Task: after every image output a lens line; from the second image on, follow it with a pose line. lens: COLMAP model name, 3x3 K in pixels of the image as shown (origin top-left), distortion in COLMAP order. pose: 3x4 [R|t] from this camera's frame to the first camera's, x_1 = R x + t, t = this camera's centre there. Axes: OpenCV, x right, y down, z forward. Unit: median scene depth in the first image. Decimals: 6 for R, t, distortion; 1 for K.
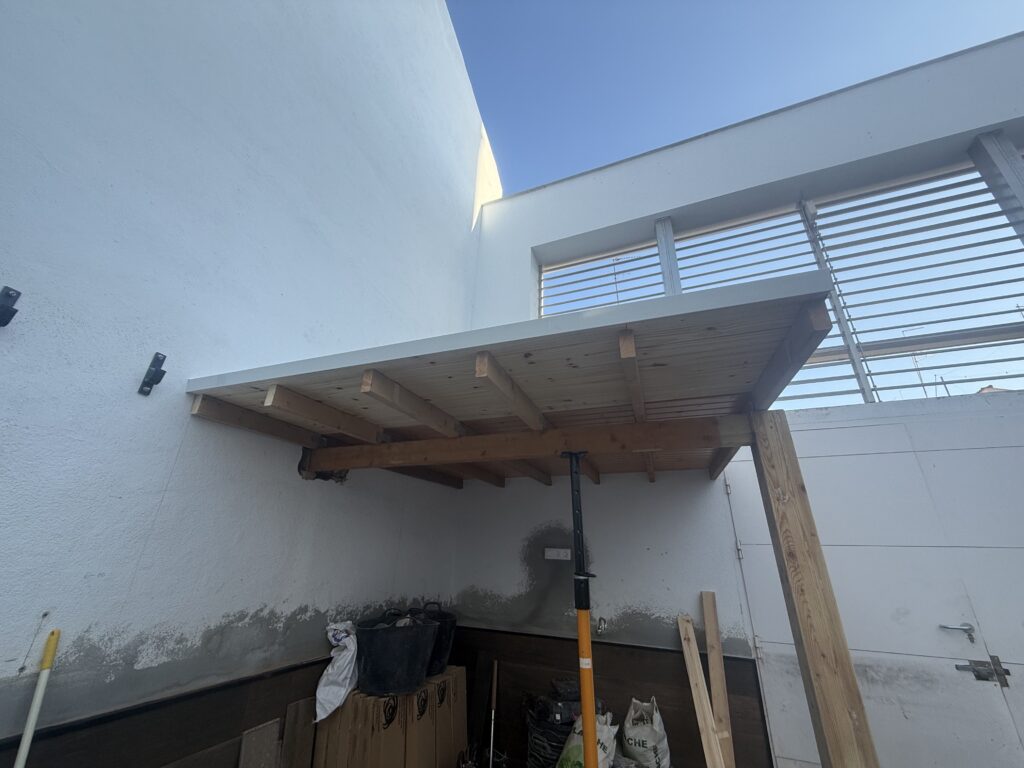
lens RADIAL K [[409.6, 0, 502.1], [0, 409.6, 383.8], [0, 0, 1]] dist [-0.001072, 0.000090]
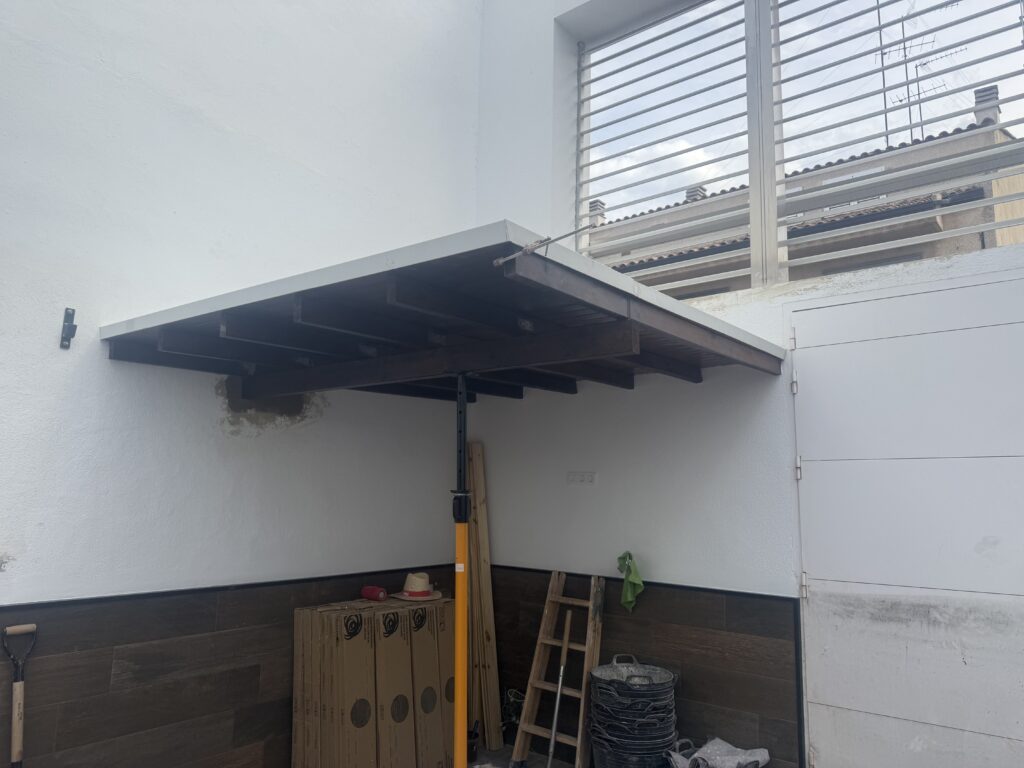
lens RADIAL K [[725.4, 0, 489.5], [0, 725.4, 393.5], [0, 0, 1]] dist [0.015088, -0.015195]
pose [[0.957154, -0.056051, -0.284104, 0.534719], [0.125425, 0.964531, 0.232267, -0.115608], [0.261008, -0.257949, 0.930235, -0.391564]]
